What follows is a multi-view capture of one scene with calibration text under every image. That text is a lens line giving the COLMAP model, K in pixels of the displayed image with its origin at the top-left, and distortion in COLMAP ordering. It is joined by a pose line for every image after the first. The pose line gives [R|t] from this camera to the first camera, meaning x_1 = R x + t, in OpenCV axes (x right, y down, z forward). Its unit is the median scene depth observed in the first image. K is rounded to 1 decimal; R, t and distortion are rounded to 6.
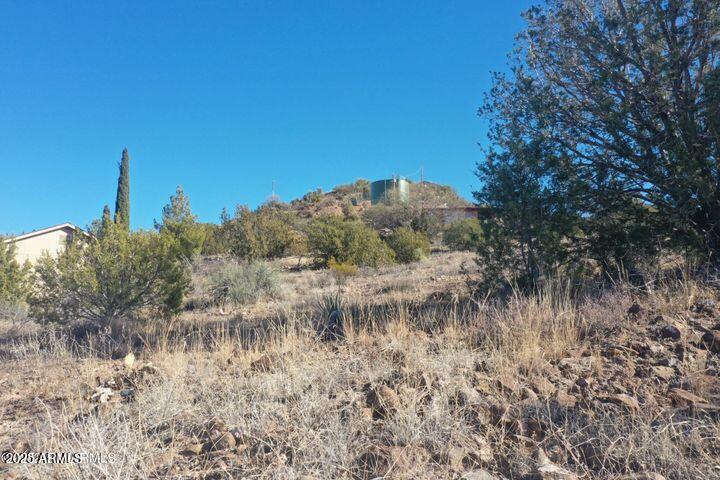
lens RADIAL K [[573.7, 0, 355.9], [0, 573.7, 242.3], [0, 0, 1]] dist [-0.002112, 0.001920]
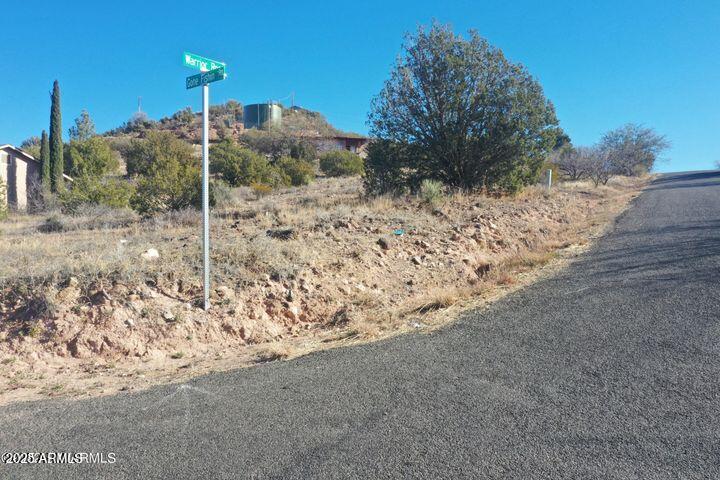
lens RADIAL K [[573.7, 0, 355.9], [0, 573.7, 242.3], [0, 0, 1]] dist [-0.002112, 0.001920]
pose [[0.972292, 0.001351, 0.233765, -0.043331], [-0.032710, 0.990932, 0.130325, -0.005395], [-0.231469, -0.134361, 0.963519, -0.154200]]
